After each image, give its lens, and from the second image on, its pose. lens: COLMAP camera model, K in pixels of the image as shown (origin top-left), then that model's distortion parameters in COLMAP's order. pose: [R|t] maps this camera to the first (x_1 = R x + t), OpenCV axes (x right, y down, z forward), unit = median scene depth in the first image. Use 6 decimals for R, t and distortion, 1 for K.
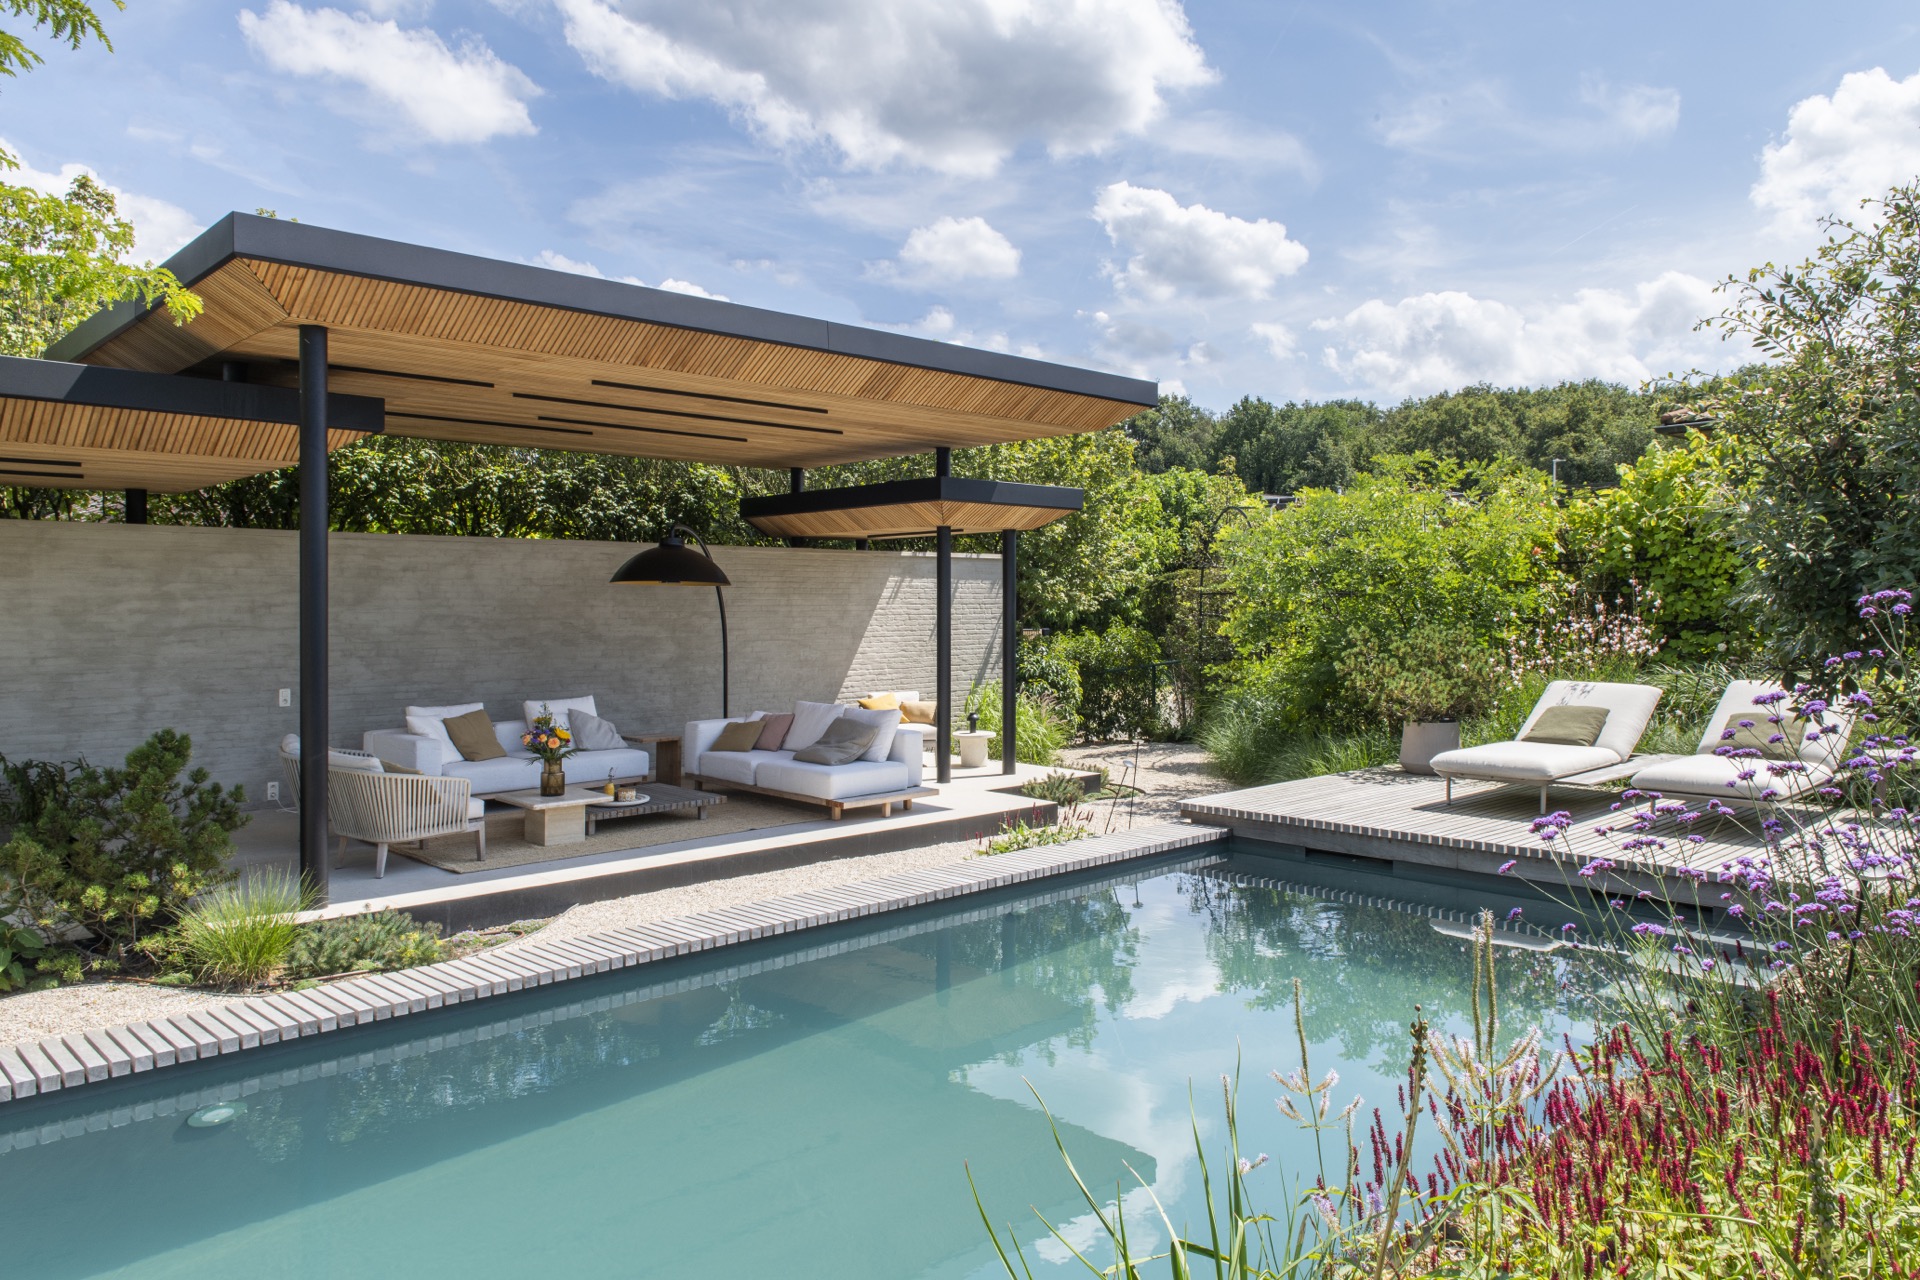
lens RADIAL K [[1314.5, 0, 956.0], [0, 1314.5, 606.4], [0, 0, 1]] dist [0.002810, -0.000333]
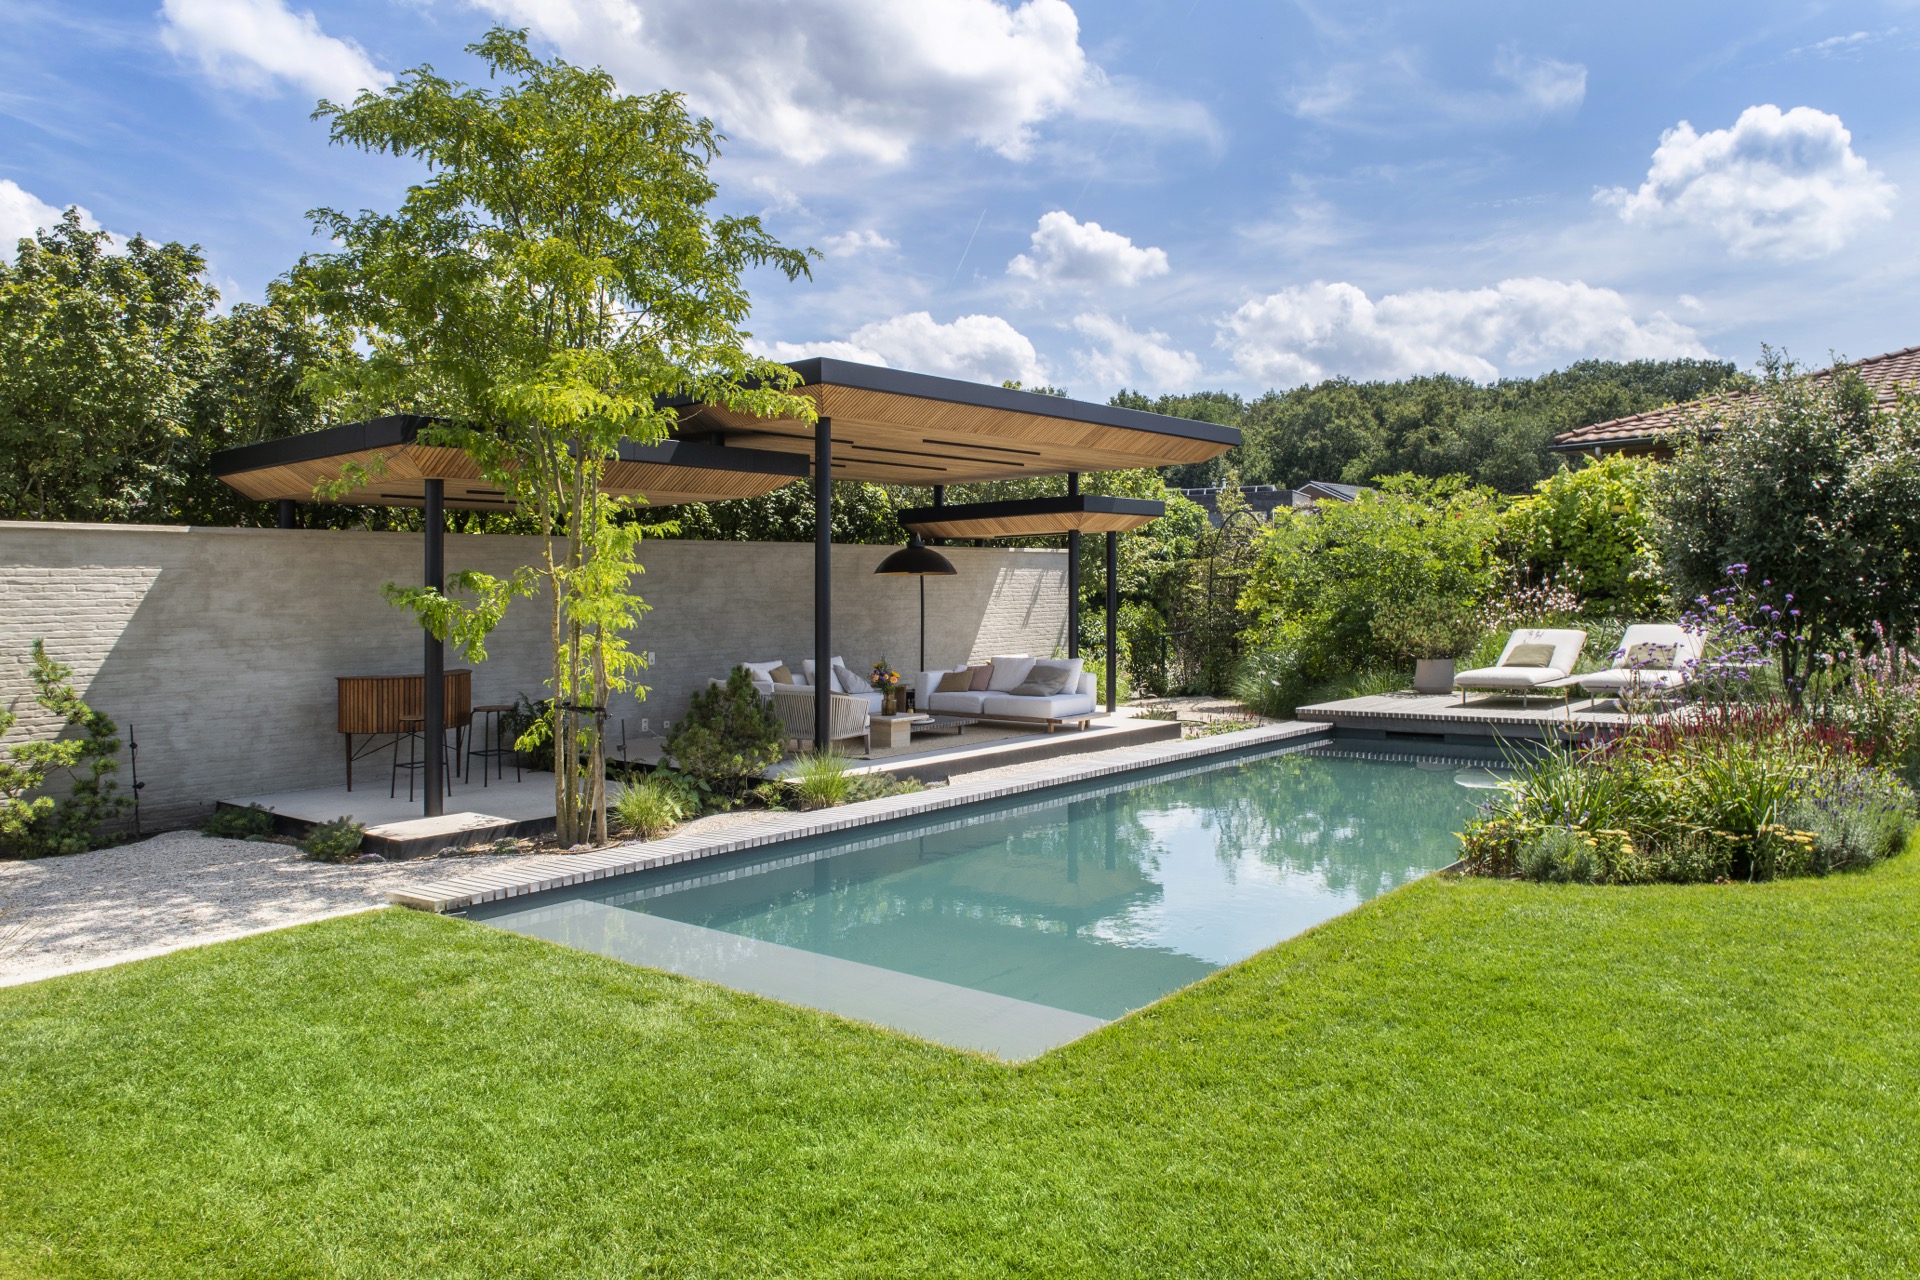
lens RADIAL K [[1320.9, 0, 960.0], [0, 1320.9, 640.0], [0, 0, 1]] dist [0.000517, 0.003287]
pose [[0.994457, -0.018388, 0.103524, -0.251270], [0.015098, 0.999359, 0.032475, 0.006541], [-0.104055, -0.030732, 0.994097, -0.332453]]
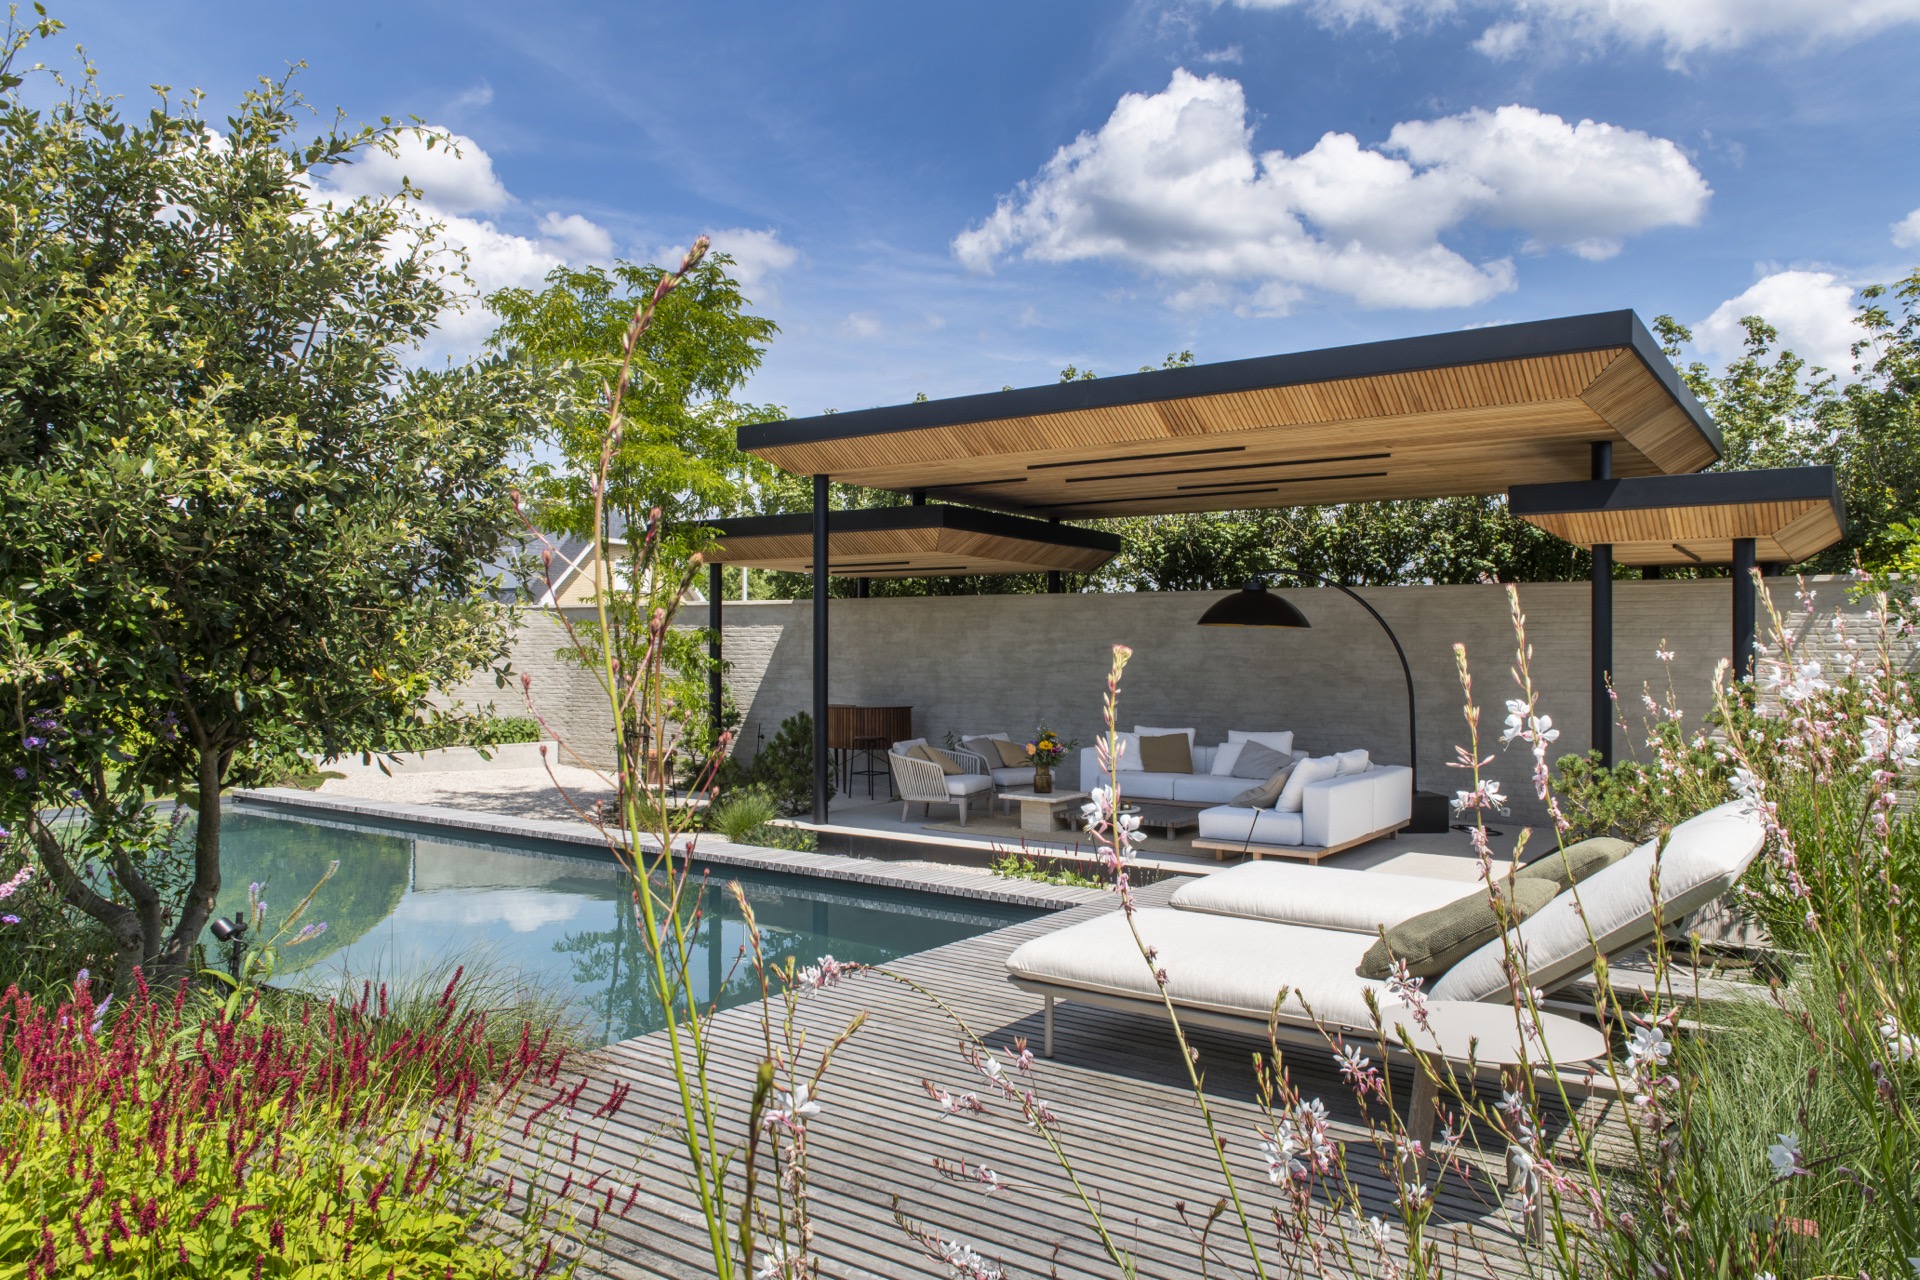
lens RADIAL K [[1320.9, 0, 960.0], [0, 1320.9, 640.0], [0, 0, 1]] dist [0.000517, 0.003287]
pose [[0.190792, -0.012119, -0.981556, 0.619326], [-0.010093, 0.999847, -0.014307, 0.008766], [0.981578, 0.012637, 0.190641, 0.449815]]
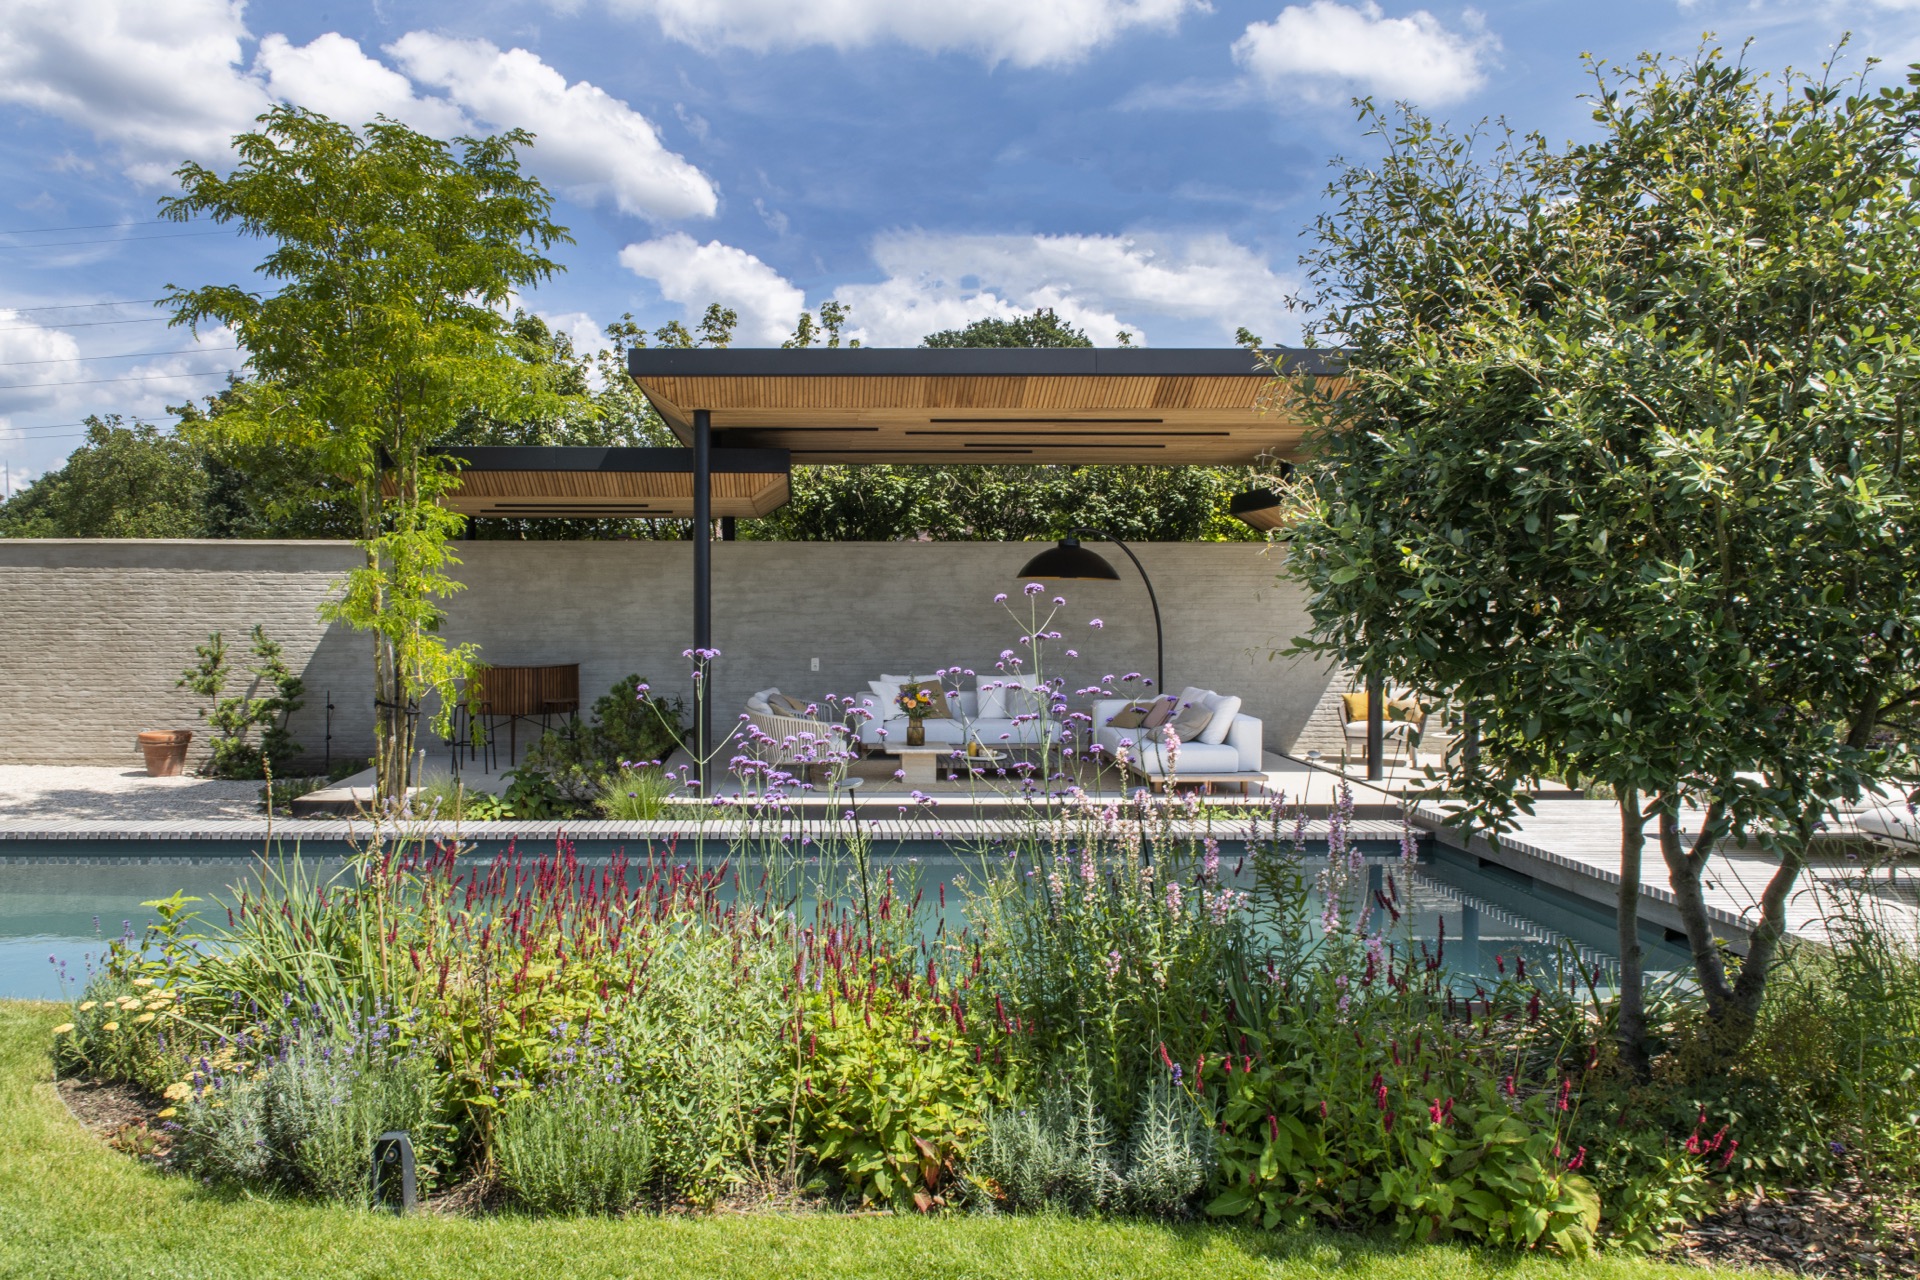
lens RADIAL K [[1328.2, 0, 856.3], [0, 1328.2, 644.7], [0, 0, 1]] dist [0.025583, 0.001597]
pose [[0.749673, 0.024835, -0.661342, 0.331958], [-0.002159, 0.999382, 0.035082, 0.000162], [0.661805, -0.024872, 0.749264, -0.001646]]
